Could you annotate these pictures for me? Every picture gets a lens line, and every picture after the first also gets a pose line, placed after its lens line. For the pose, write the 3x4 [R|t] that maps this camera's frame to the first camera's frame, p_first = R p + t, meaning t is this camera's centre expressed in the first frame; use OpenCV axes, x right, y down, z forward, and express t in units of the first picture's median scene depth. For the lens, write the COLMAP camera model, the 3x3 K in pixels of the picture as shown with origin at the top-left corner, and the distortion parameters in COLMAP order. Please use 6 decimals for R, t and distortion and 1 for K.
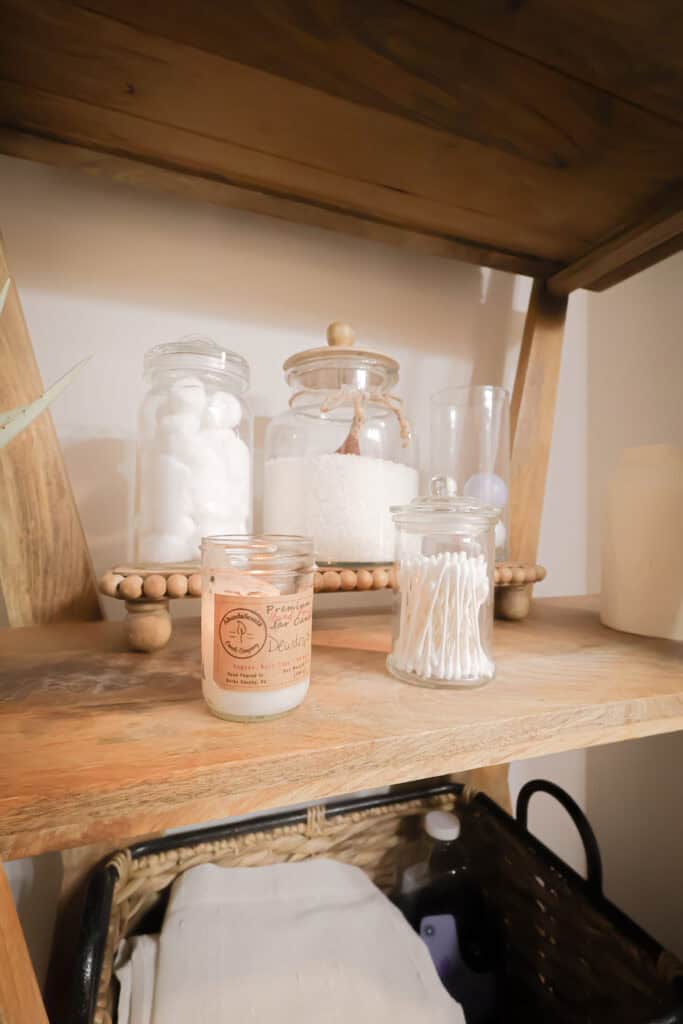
lens RADIAL K [[474.9, 0, 343.6], [0, 474.9, 515.2], [0, 0, 1]] dist [-0.002518, 0.000280]
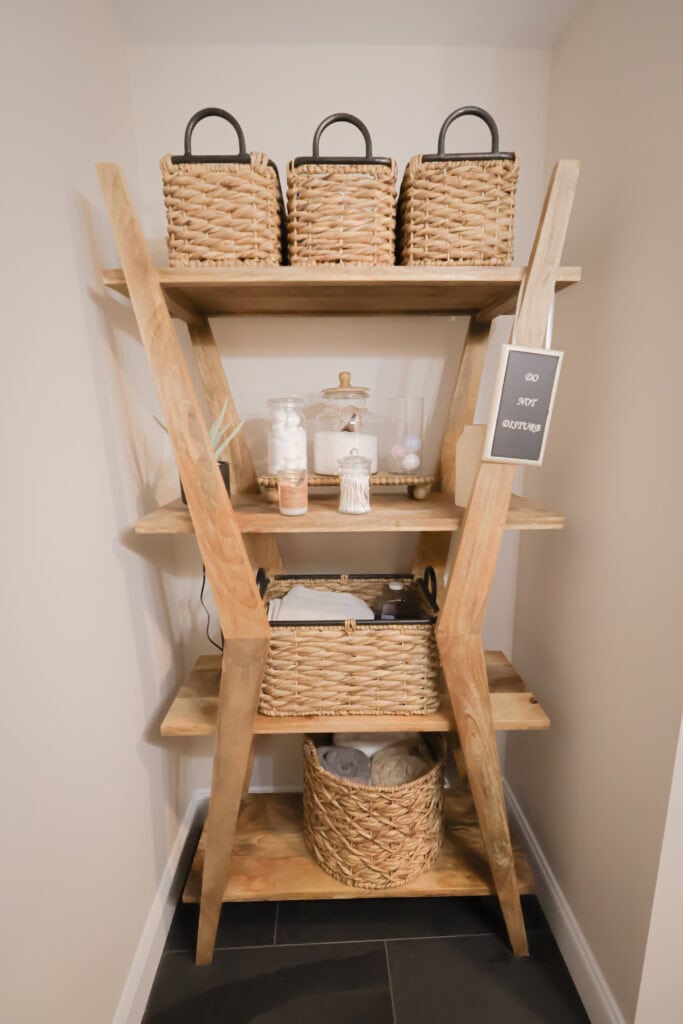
lens RADIAL K [[474.9, 0, 343.6], [0, 474.9, 515.2], [0, 0, 1]] dist [-0.002518, 0.000280]
pose [[0.946452, 0.045191, -0.319665, 0.782625], [0.025952, 0.976300, 0.214859, -0.221320], [0.321799, -0.211650, 0.922849, -1.321090]]
